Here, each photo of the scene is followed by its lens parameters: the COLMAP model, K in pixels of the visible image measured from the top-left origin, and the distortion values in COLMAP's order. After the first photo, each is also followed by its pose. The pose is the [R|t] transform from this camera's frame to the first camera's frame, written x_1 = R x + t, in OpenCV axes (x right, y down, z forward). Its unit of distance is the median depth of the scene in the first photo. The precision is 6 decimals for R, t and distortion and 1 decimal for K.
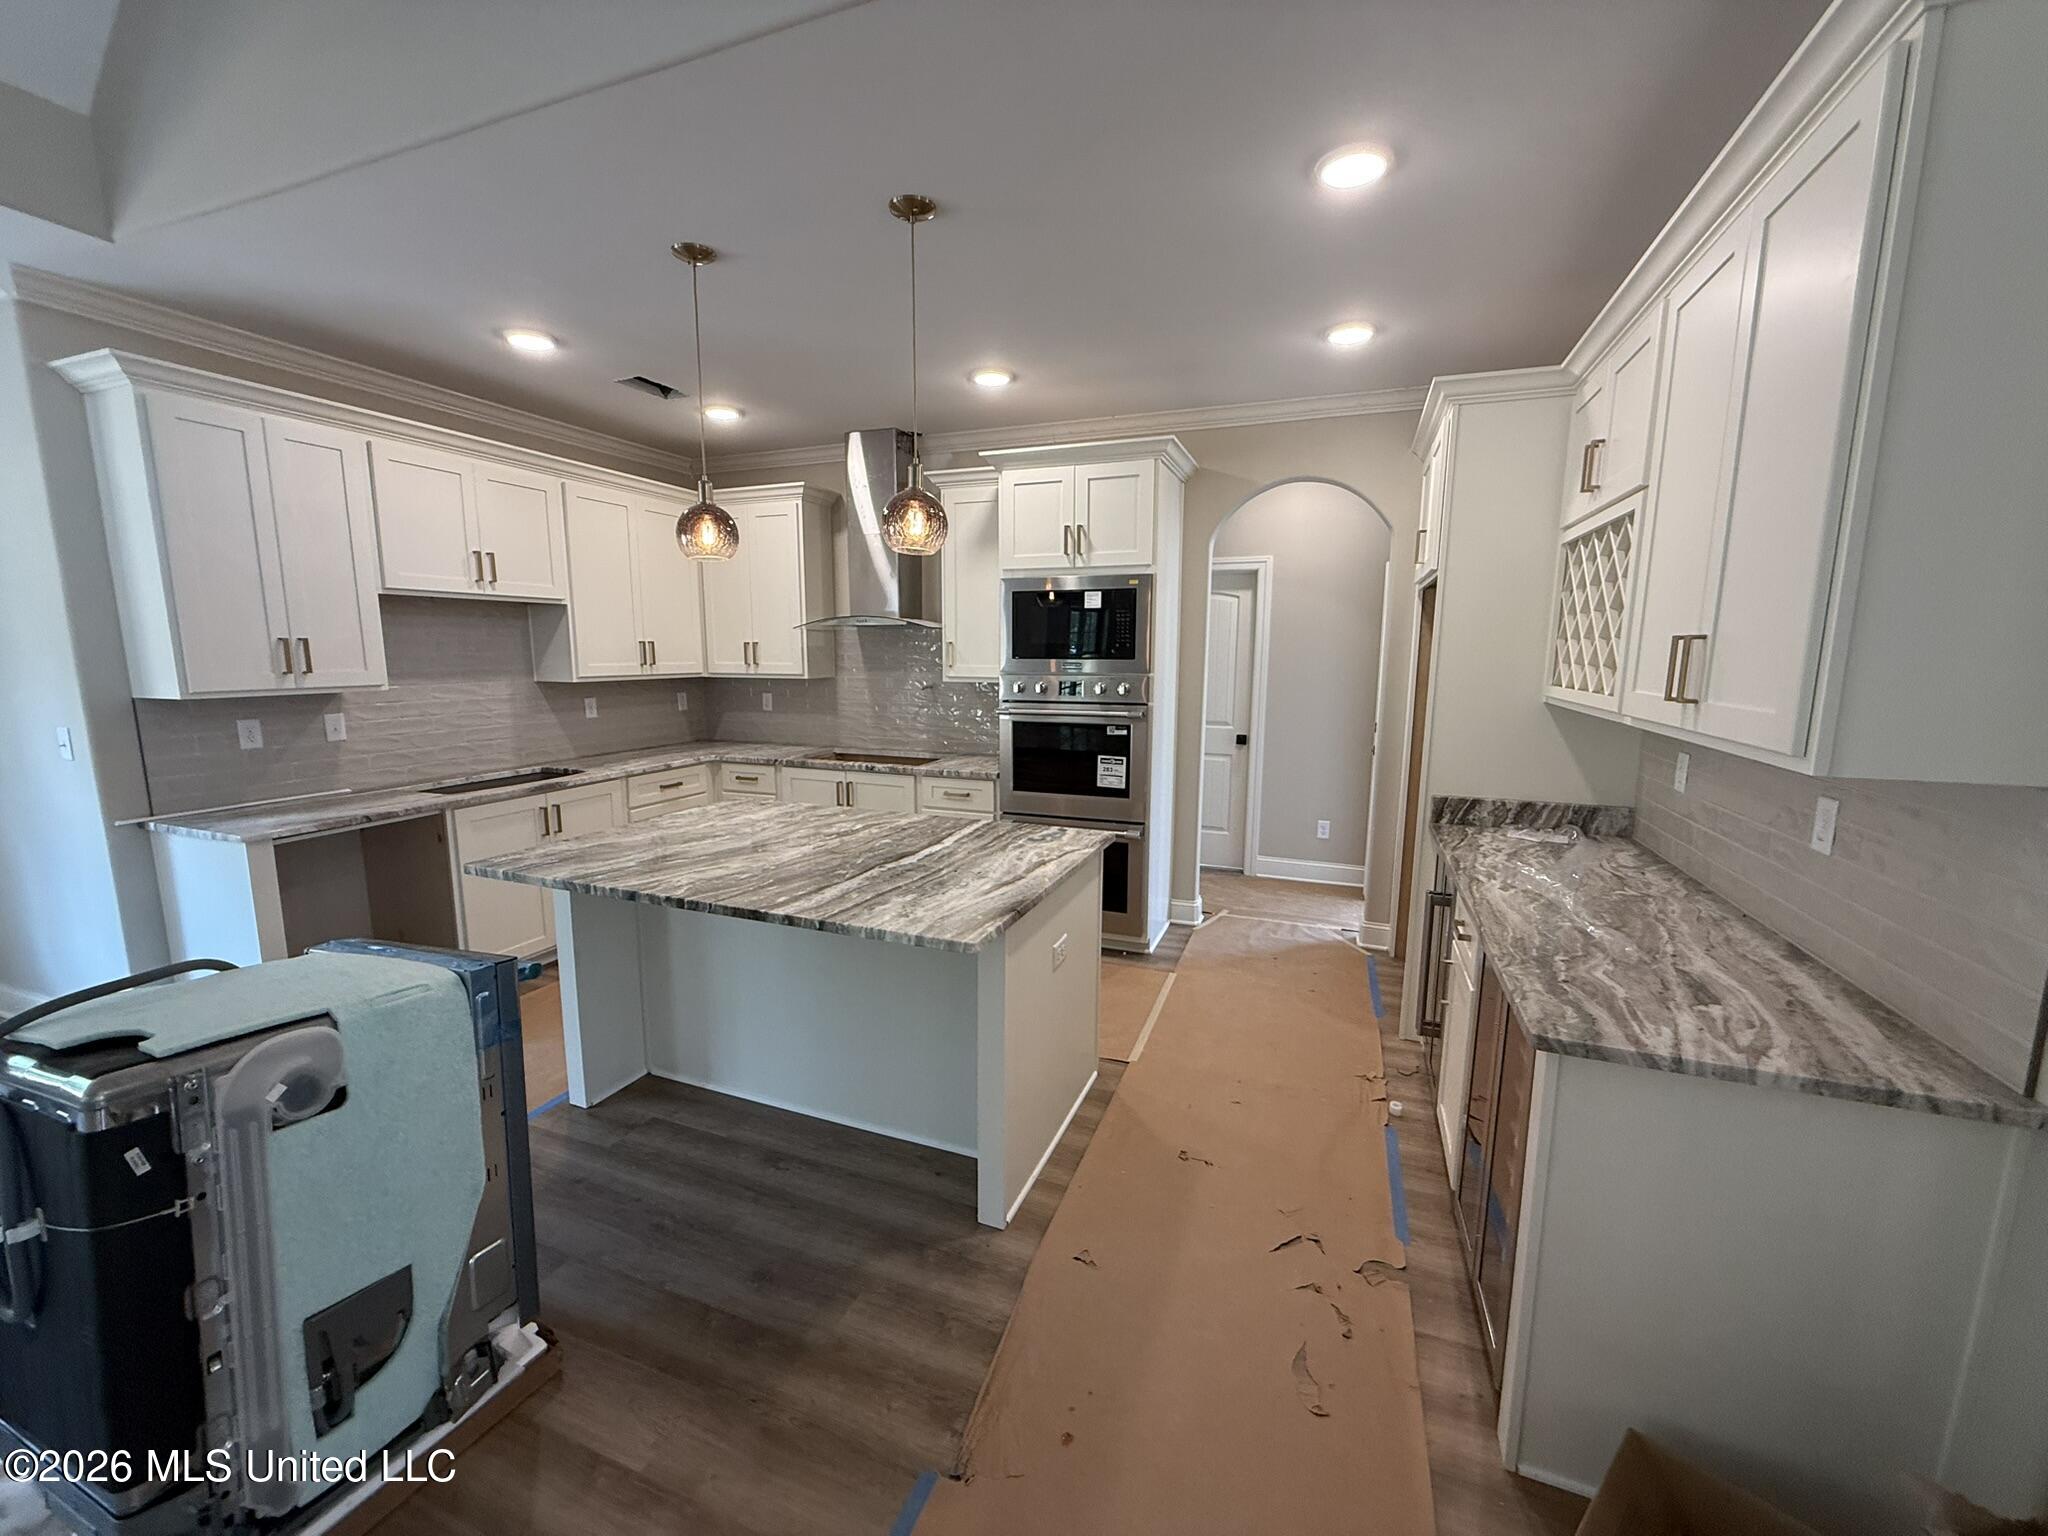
lens RADIAL K [[815.2, 0, 1023.0], [0, 815.2, 773.4], [0, 0, 1]] dist [-0.001257, -0.000094]
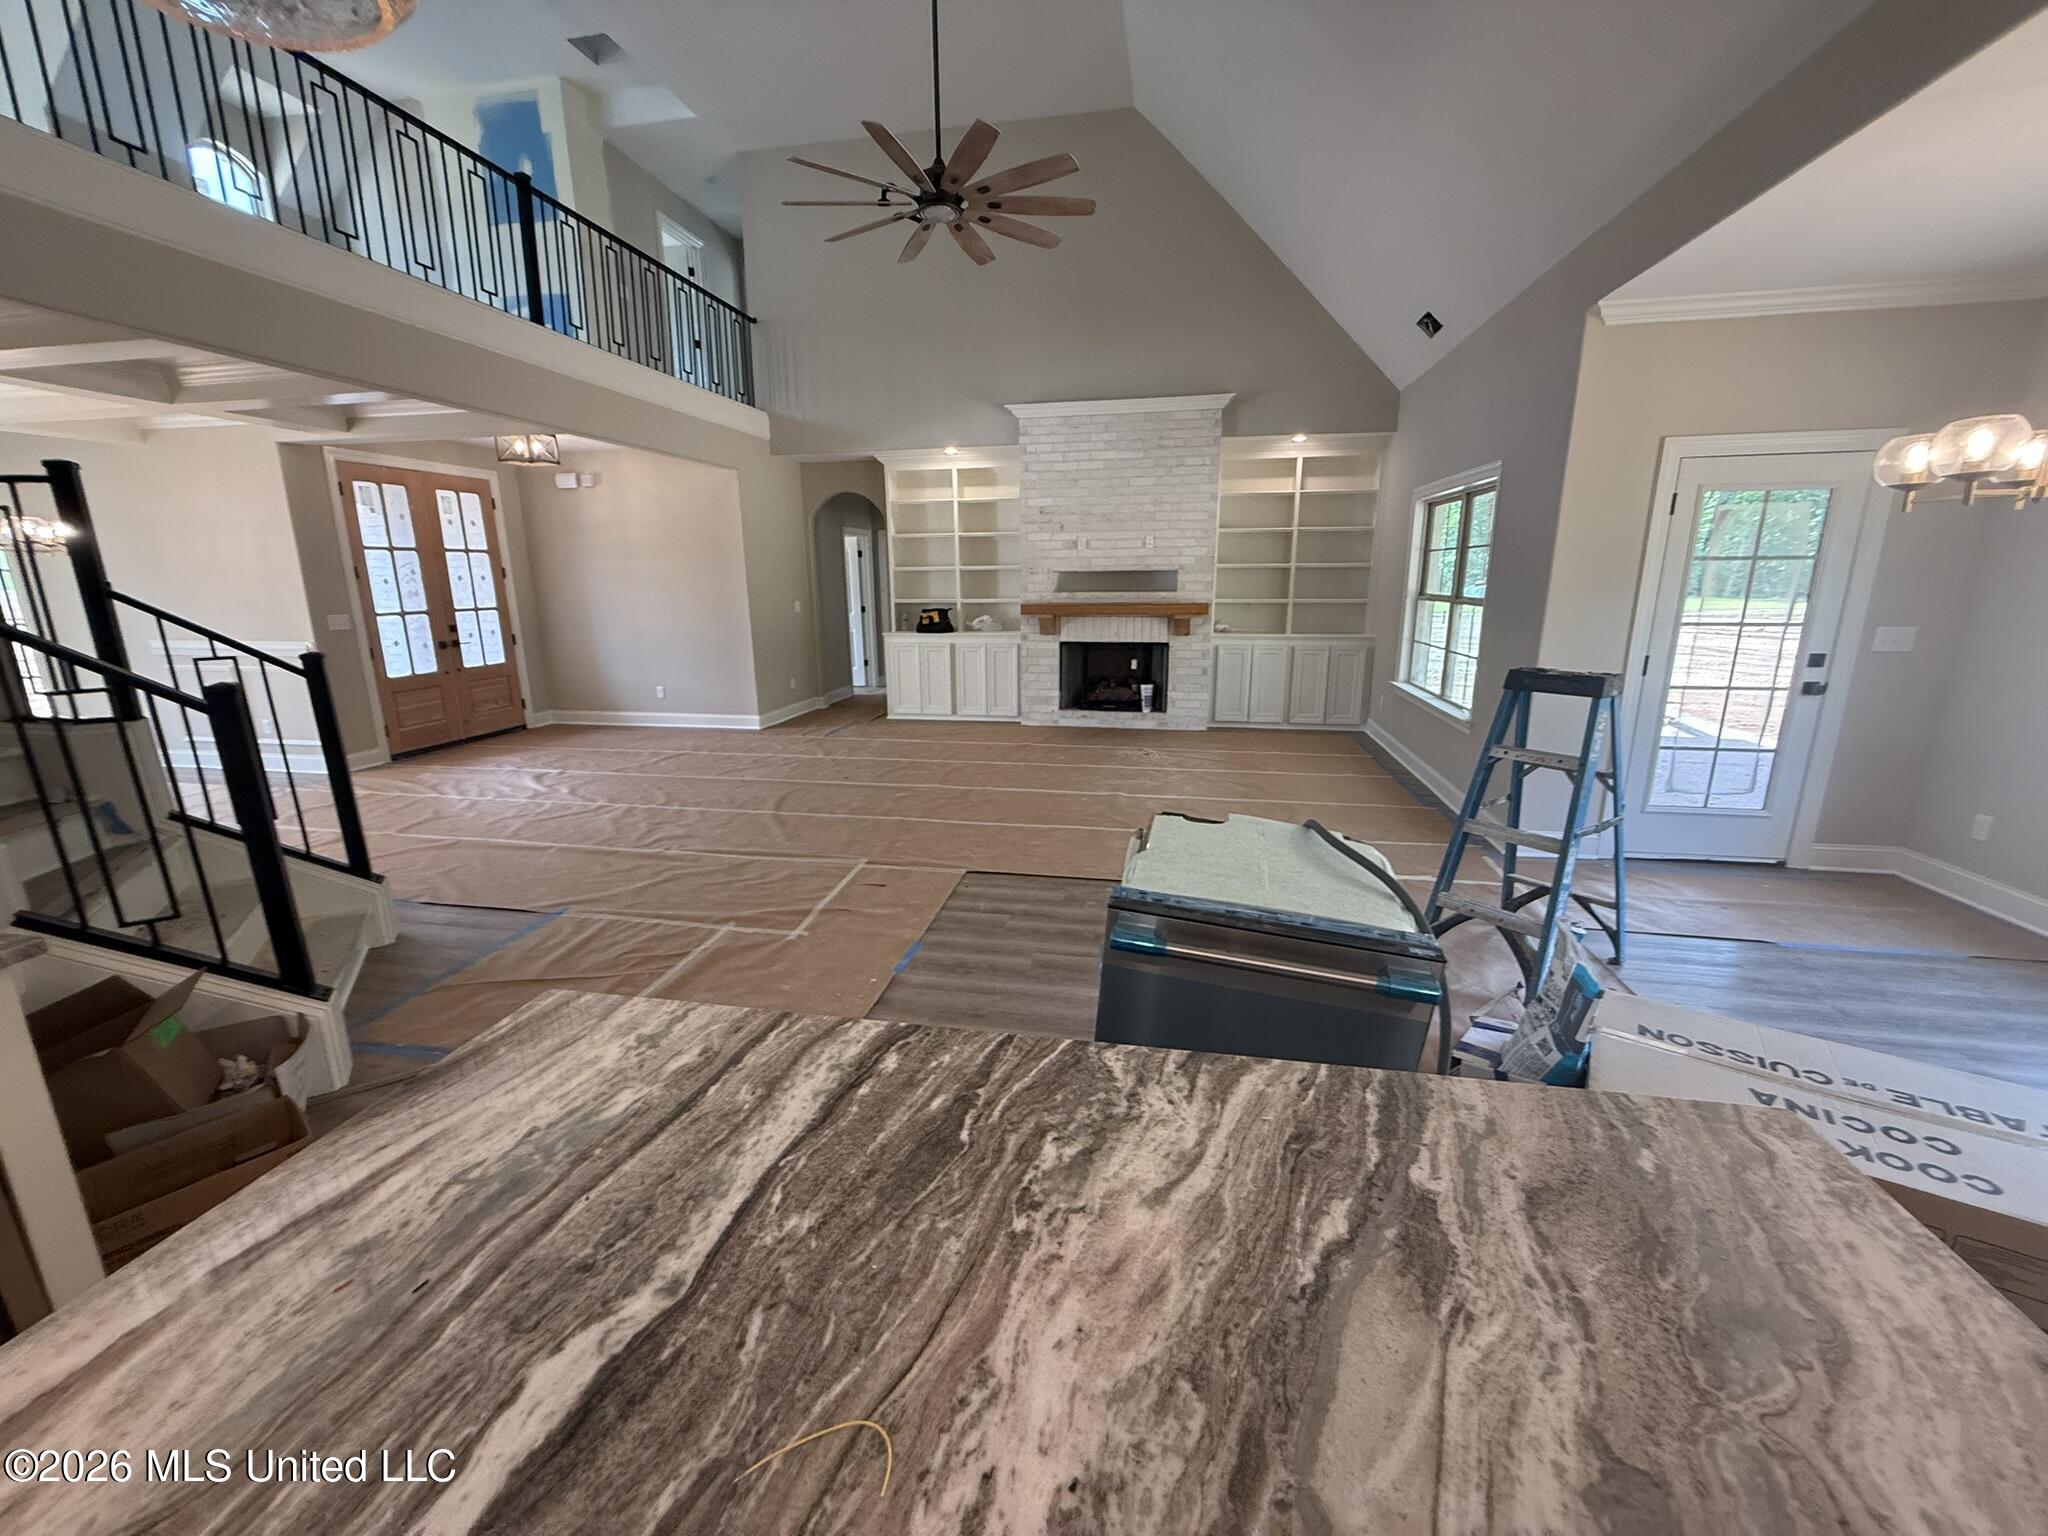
lens RADIAL K [[815.2, 0, 1020.0], [0, 815.2, 767.0], [0, 0, 1]] dist [-0.001257, -0.000094]
pose [[-0.983409, 0.043939, -0.175999, -0.231101], [-0.024715, 0.928719, 0.369959, -0.162360], [0.179709, 0.368170, -0.912225, 1.109932]]
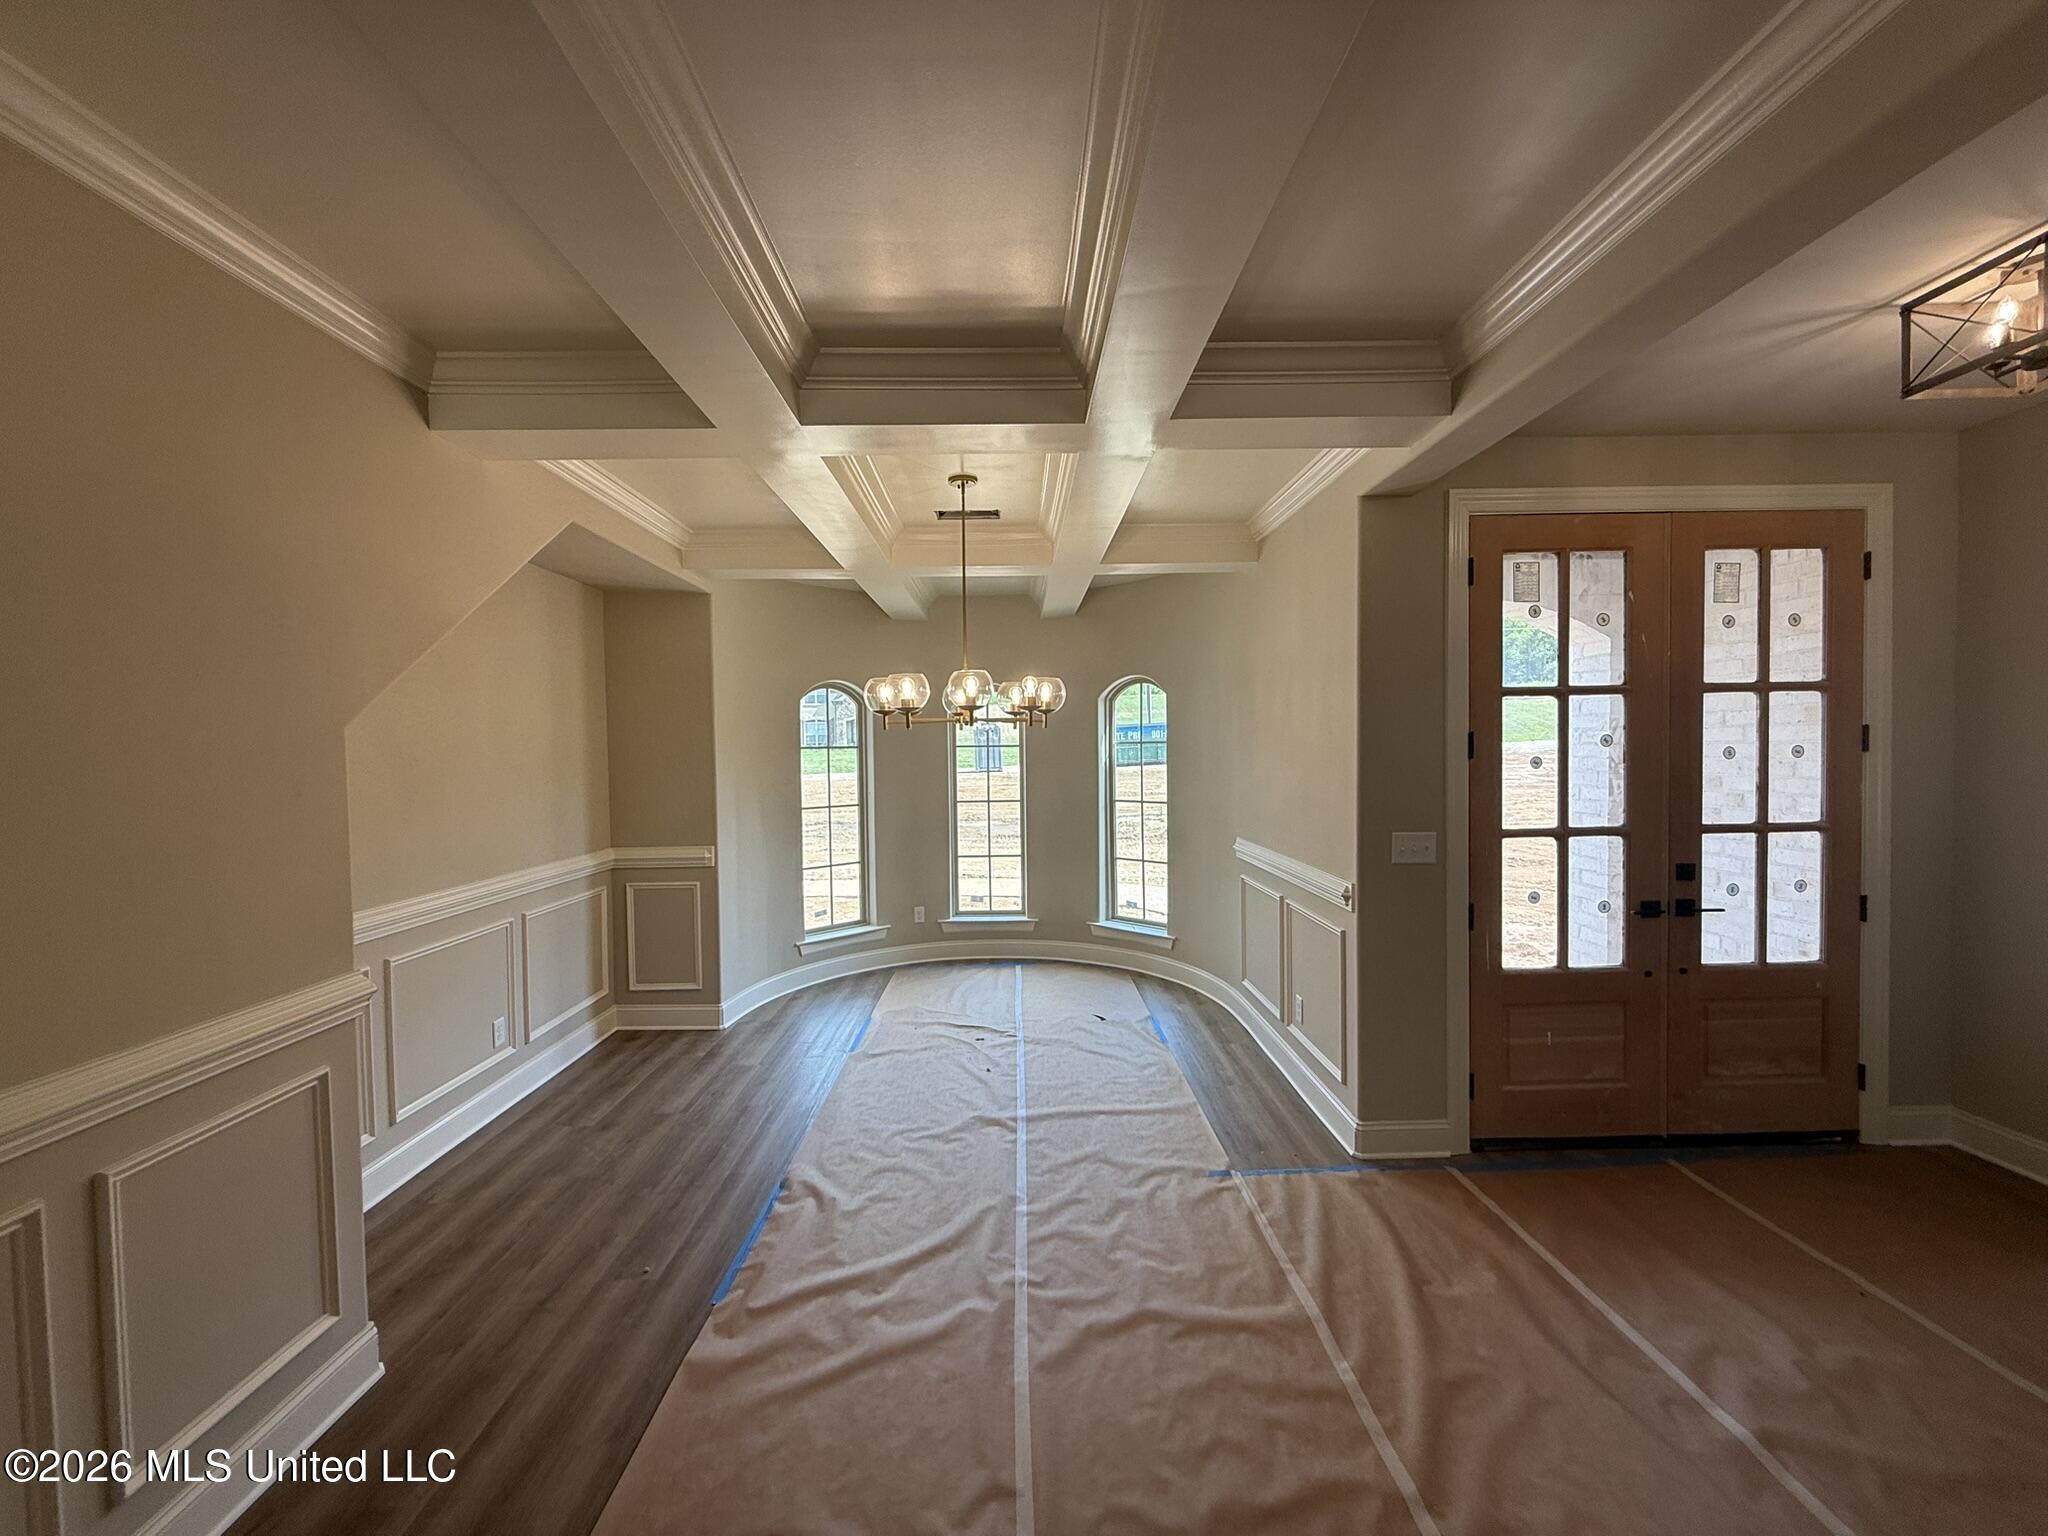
lens RADIAL K [[759.4, 0, 1016.9], [0, 759.4, 770.2], [0, 0, 1]] dist [-0.000752, -0.000016]
pose [[-0.373130, -0.025728, 0.927422, 0.545132], [0.154331, 0.983967, 0.089389, 0.098830], [-0.914853, 0.176484, -0.363177, -0.773454]]
